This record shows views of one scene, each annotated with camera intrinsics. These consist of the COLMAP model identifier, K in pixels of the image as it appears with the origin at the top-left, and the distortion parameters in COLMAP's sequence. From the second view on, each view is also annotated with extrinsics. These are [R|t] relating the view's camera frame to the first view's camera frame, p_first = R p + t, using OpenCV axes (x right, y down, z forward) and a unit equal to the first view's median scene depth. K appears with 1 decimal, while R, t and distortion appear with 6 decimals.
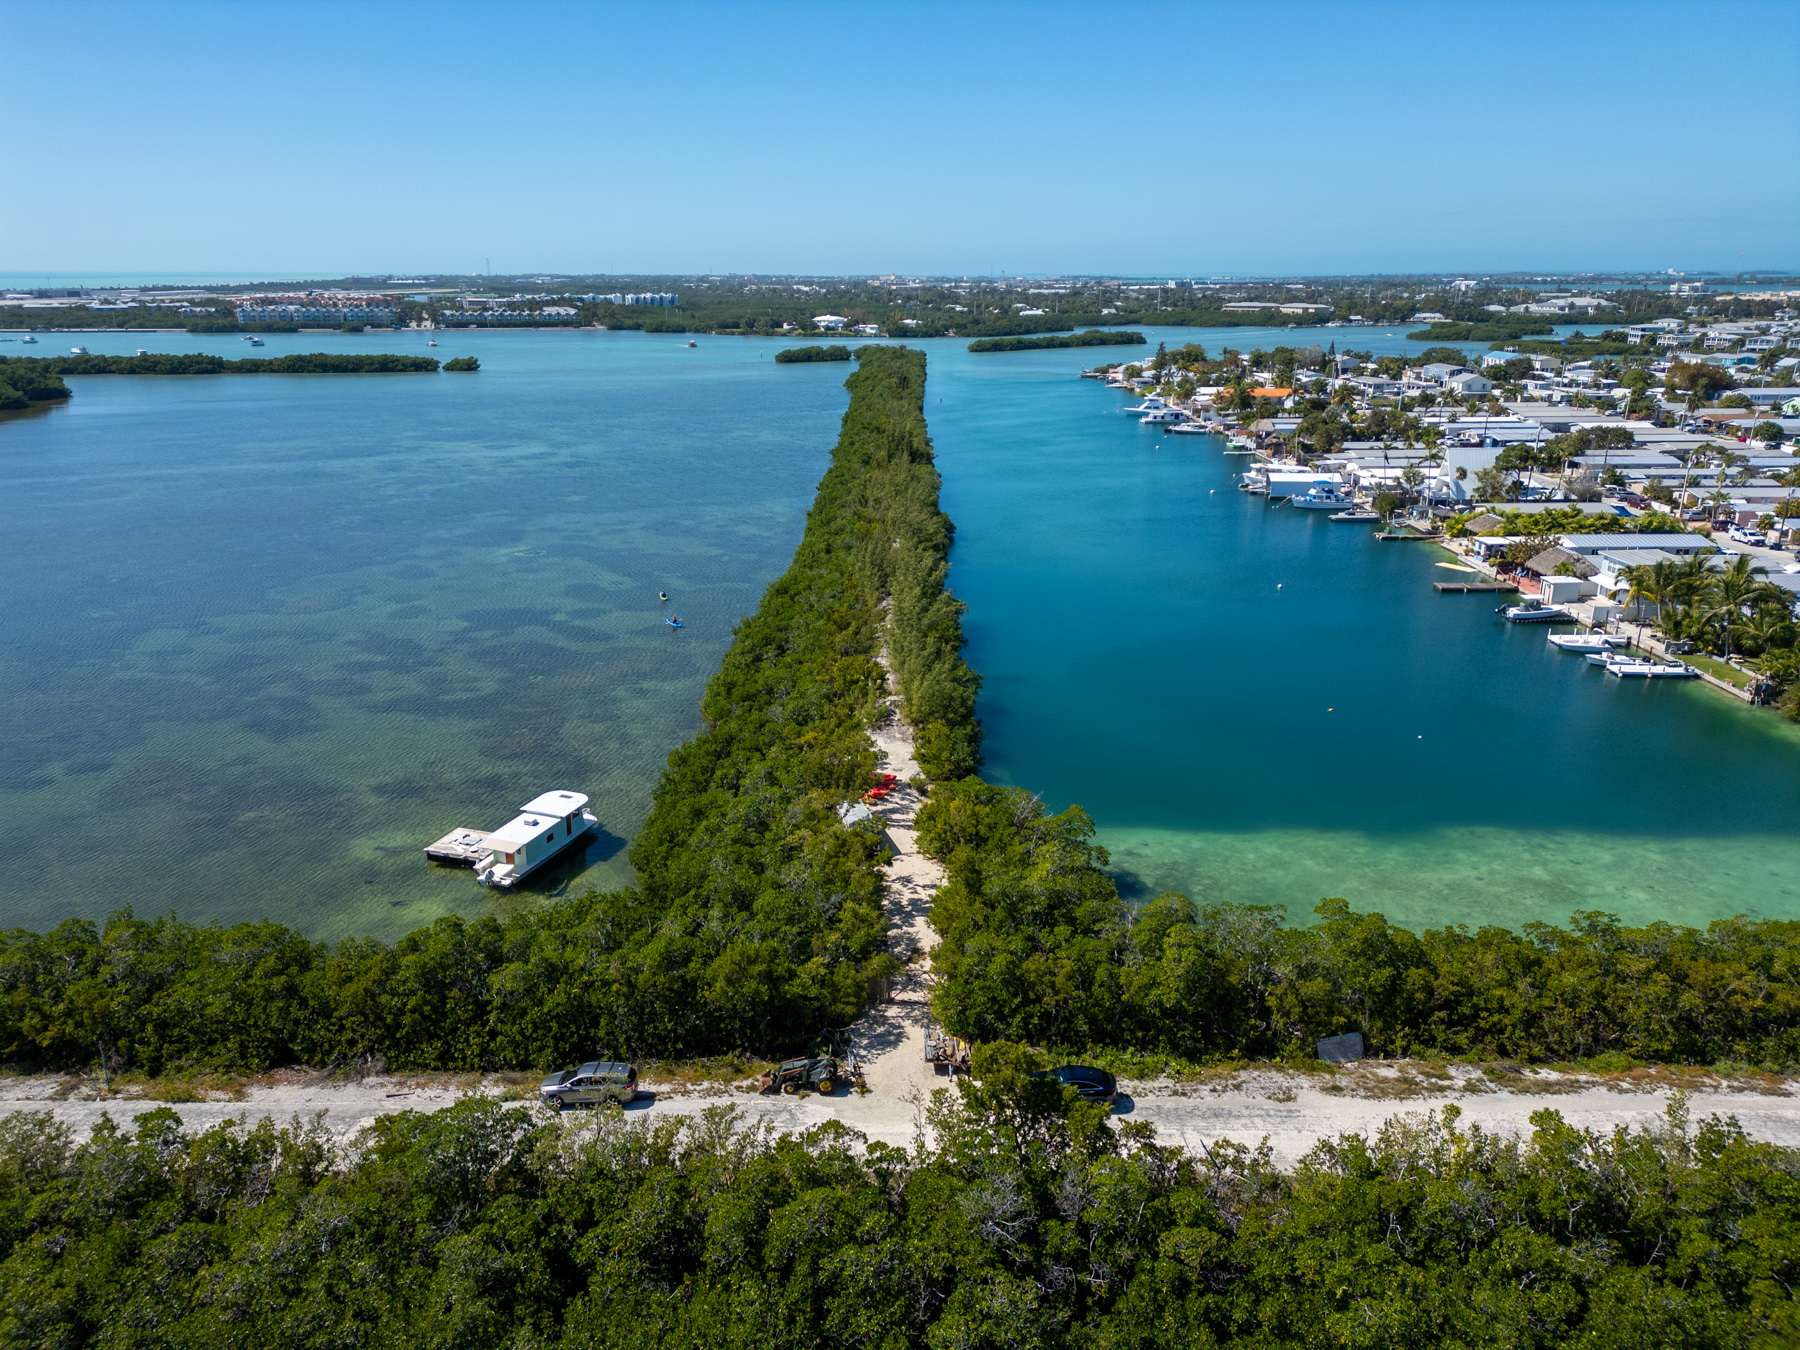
lens RADIAL K [[1263.2, 0, 897.1], [0, 1263.2, 674.5], [0, 0, 1]] dist [0.021788, -0.000759]
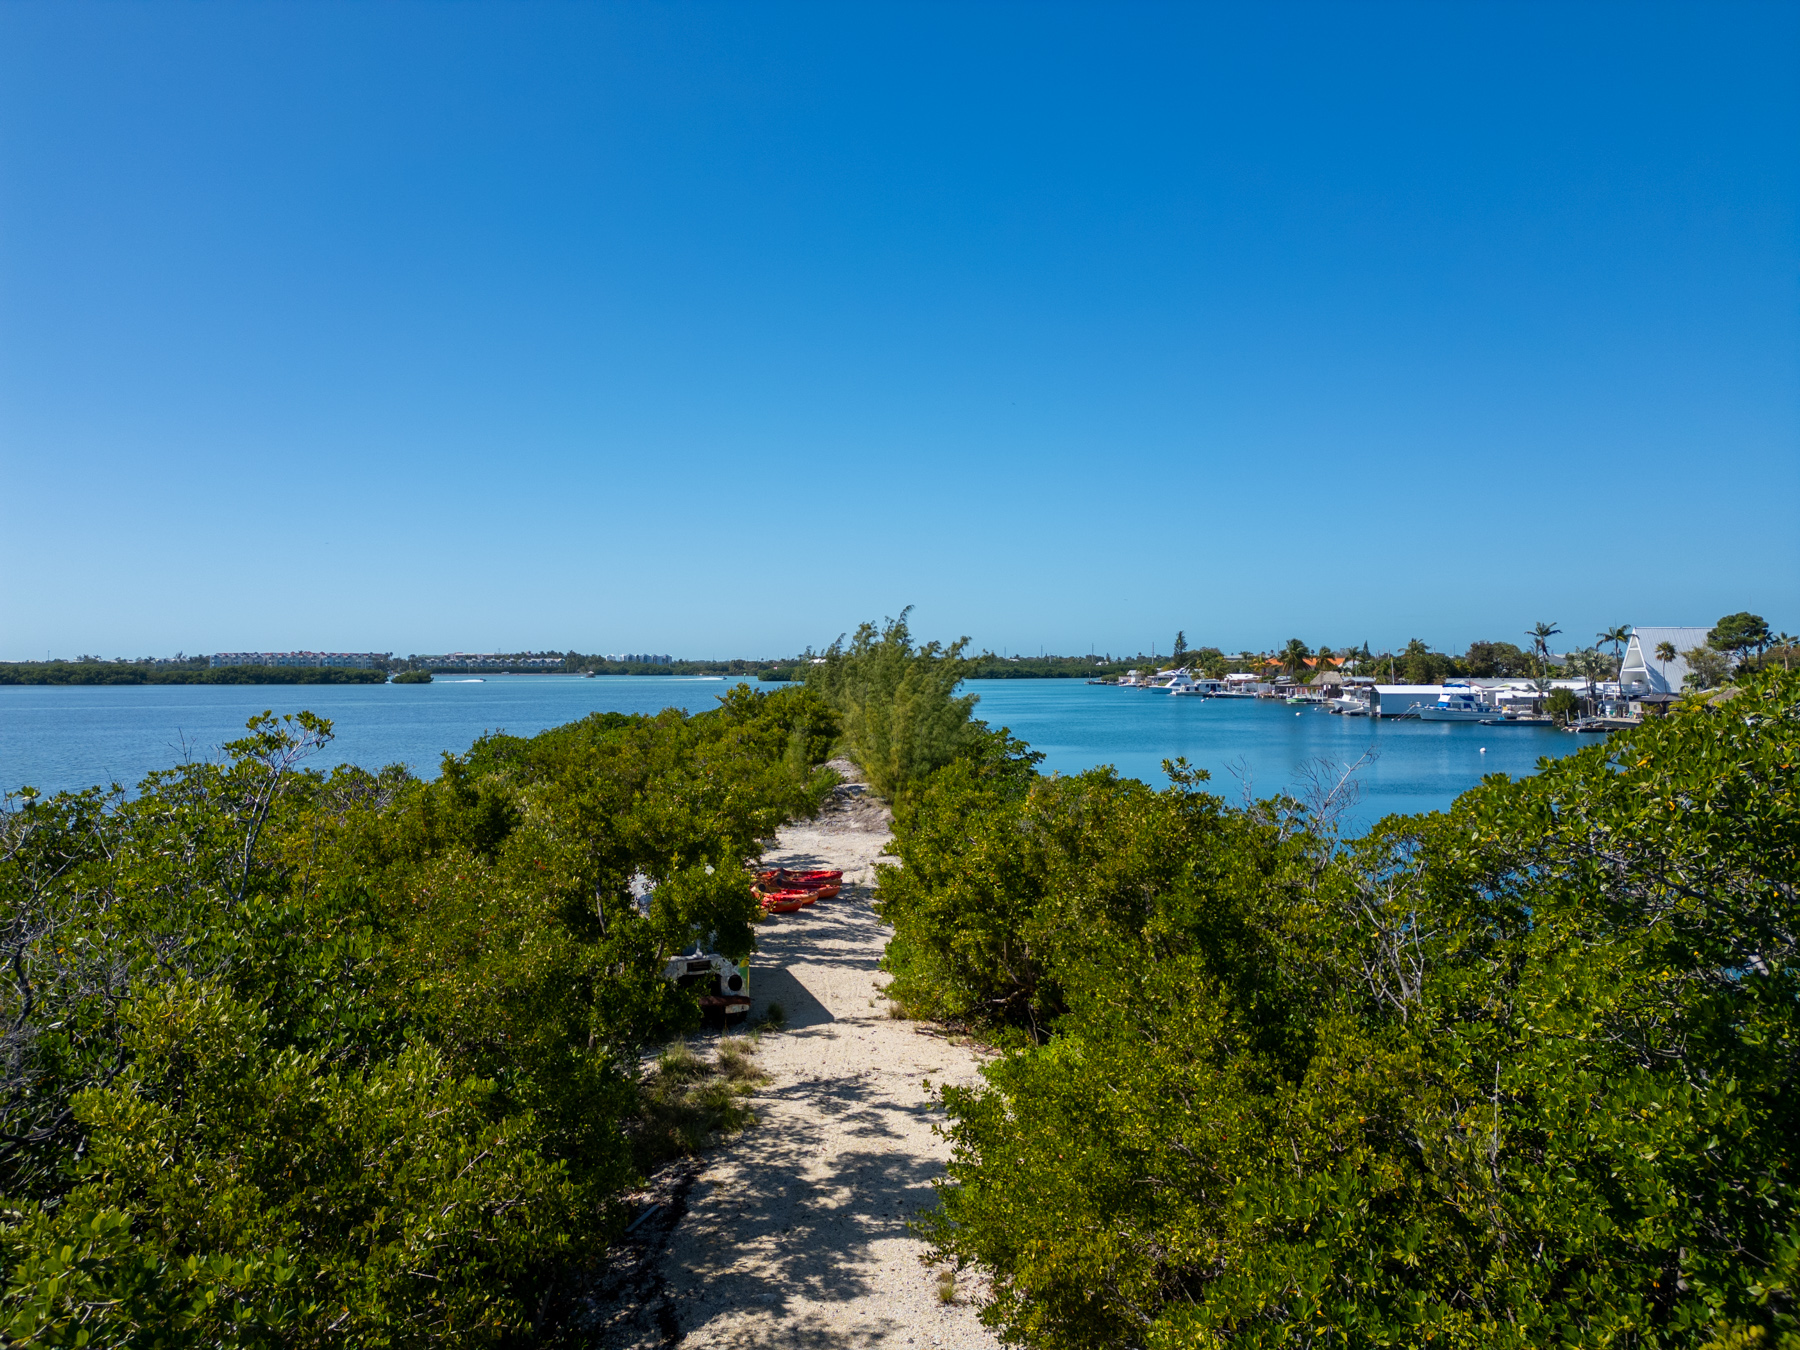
lens RADIAL K [[1263.2, 0, 901.7], [0, 1263.2, 675.9], [0, 0, 1]] dist [0.021788, -0.000759]
pose [[0.999950, 0.003929, 0.009161, 0.014781], [-0.001040, 0.955133, -0.296177, 0.148180], [-0.009914, 0.296152, 0.955089, 0.709025]]
